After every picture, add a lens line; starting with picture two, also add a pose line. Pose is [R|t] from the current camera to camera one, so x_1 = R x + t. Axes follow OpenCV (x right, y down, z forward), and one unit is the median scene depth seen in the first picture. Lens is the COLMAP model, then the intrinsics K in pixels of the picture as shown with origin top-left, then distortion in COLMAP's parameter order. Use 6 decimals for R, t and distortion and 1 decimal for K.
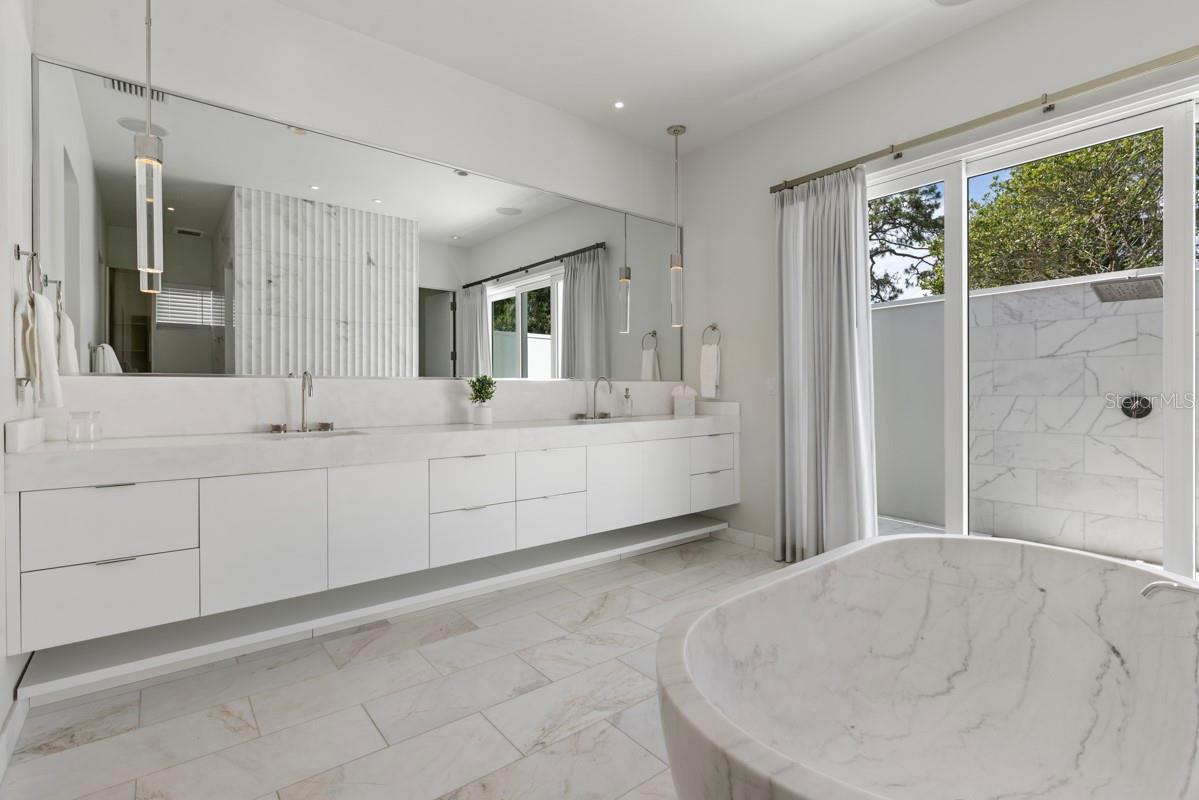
lens RADIAL K [[562.2, 0, 606.9], [0, 562.2, 394.6], [0, 0, 1]] dist [-0.000486, -0.001305]
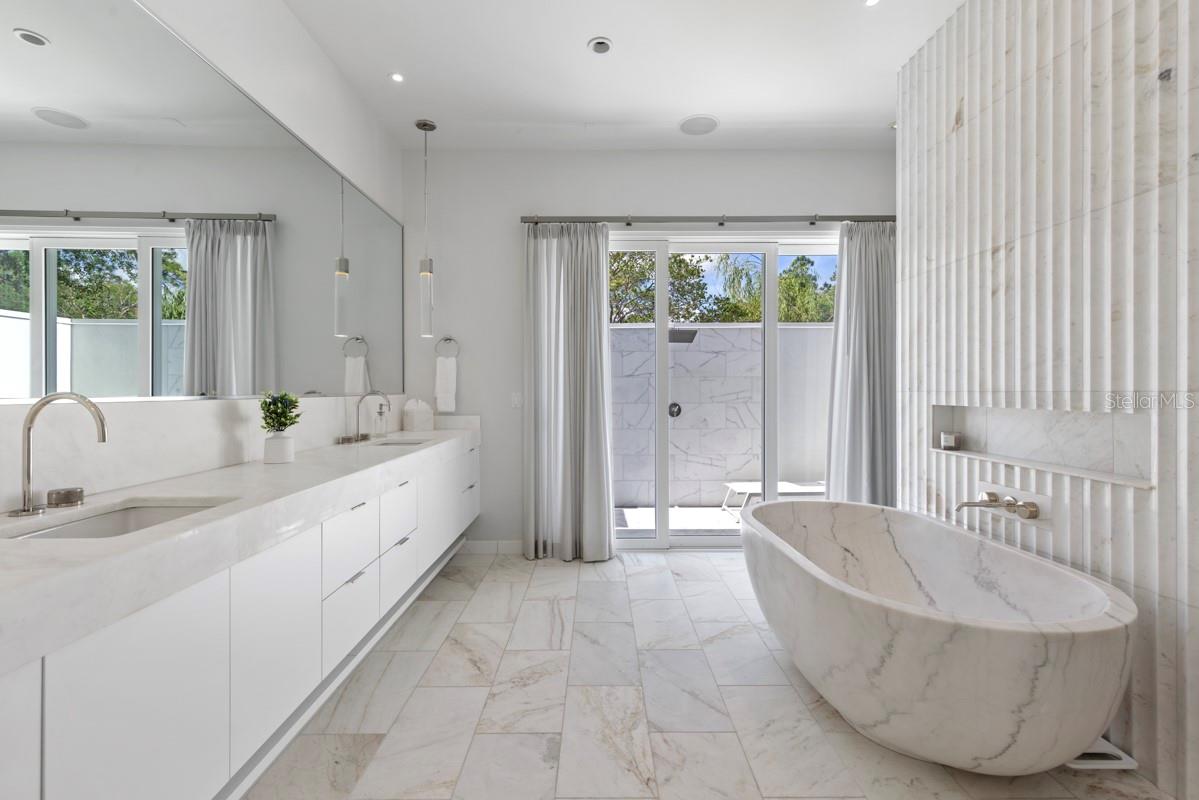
lens RADIAL K [[547.1, 0, 604.8], [0, 547.1, 394.0], [0, 0, 1]] dist [0.009056, -0.001204]
pose [[0.616762, -0.002833, 0.787145, -0.476010], [0.004026, 0.999992, 0.000444, -0.029157], [-0.787140, 0.002895, 0.616768, 0.240755]]
